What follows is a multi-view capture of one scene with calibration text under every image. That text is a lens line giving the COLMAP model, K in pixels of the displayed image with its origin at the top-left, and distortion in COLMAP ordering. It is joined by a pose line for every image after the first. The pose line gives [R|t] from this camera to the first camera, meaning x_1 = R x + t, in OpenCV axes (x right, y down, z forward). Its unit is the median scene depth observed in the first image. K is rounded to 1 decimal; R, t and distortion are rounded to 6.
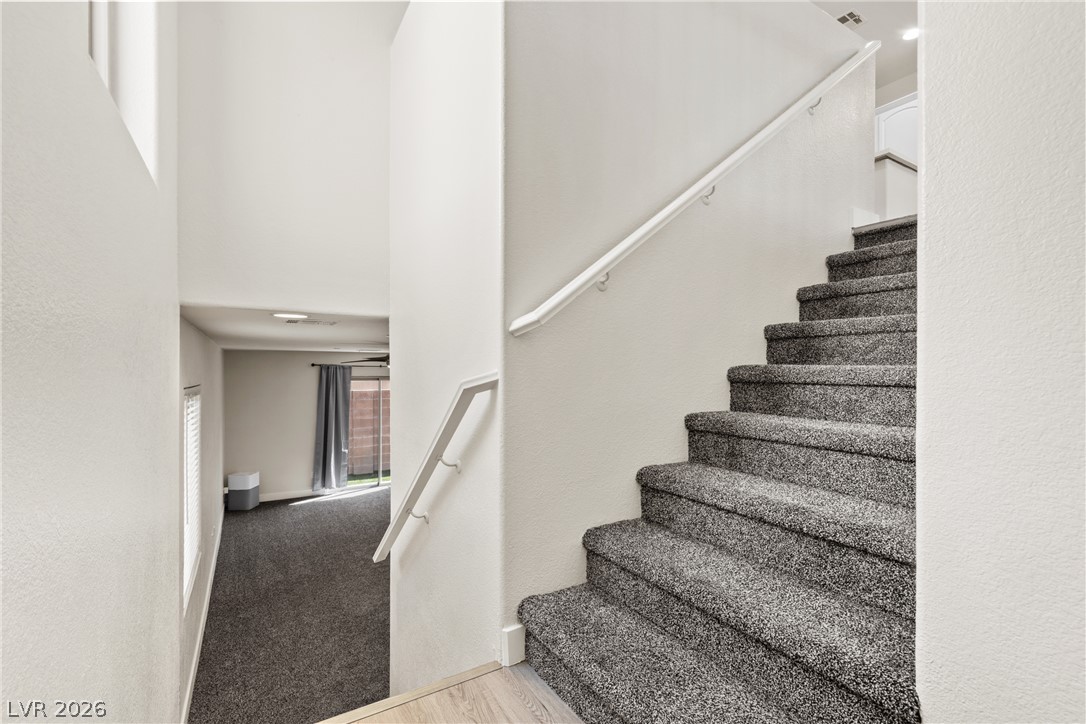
lens RADIAL K [[493.9, 0, 547.4], [0, 493.9, 366.2], [0, 0, 1]] dist [-0.000162, -0.000175]
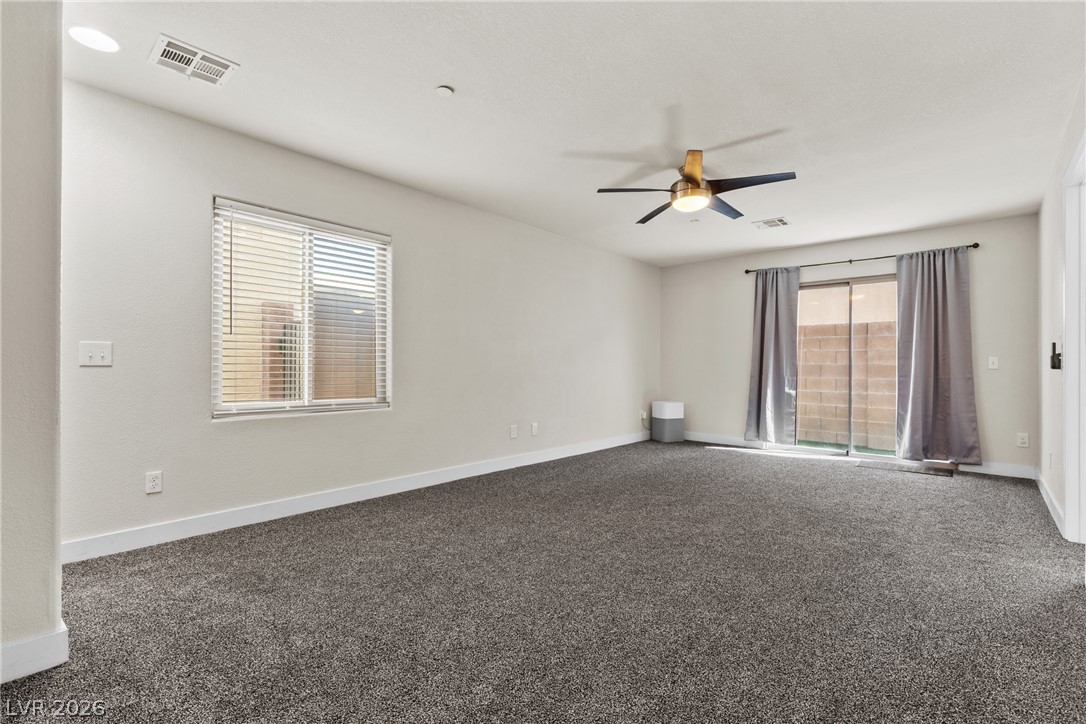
lens RADIAL K [[493.9, 0, 547.4], [0, 493.9, 366.2], [0, 0, 1]] dist [-0.000162, -0.000175]
pose [[0.296148, 0.000182, -0.955142, 0.150933], [-0.008110, 0.999964, -0.002324, 0.145270], [0.955108, 0.008434, 0.296139, 0.492034]]
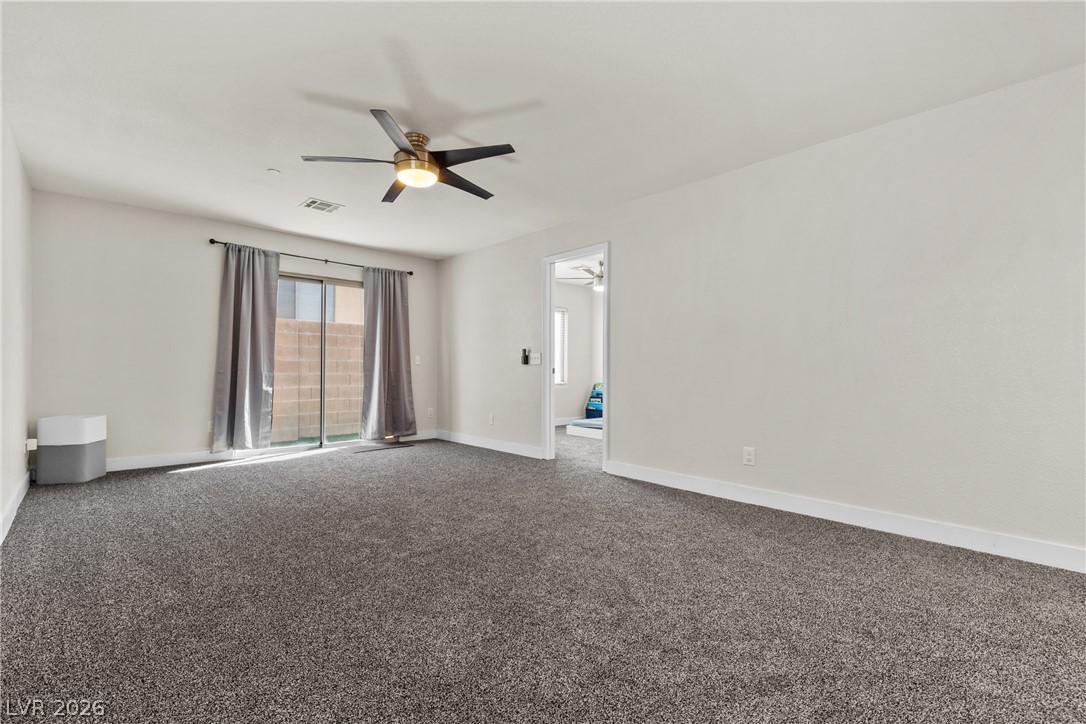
lens RADIAL K [[485.7, 0, 543.0], [0, 485.7, 369.3], [0, 0, 1]] dist [0.001306, 0.000244]
pose [[0.978539, 0.005198, 0.205995, -0.204990], [-0.004850, 0.999986, -0.002194, 0.151639], [-0.206004, 0.001148, 0.978550, 0.345297]]
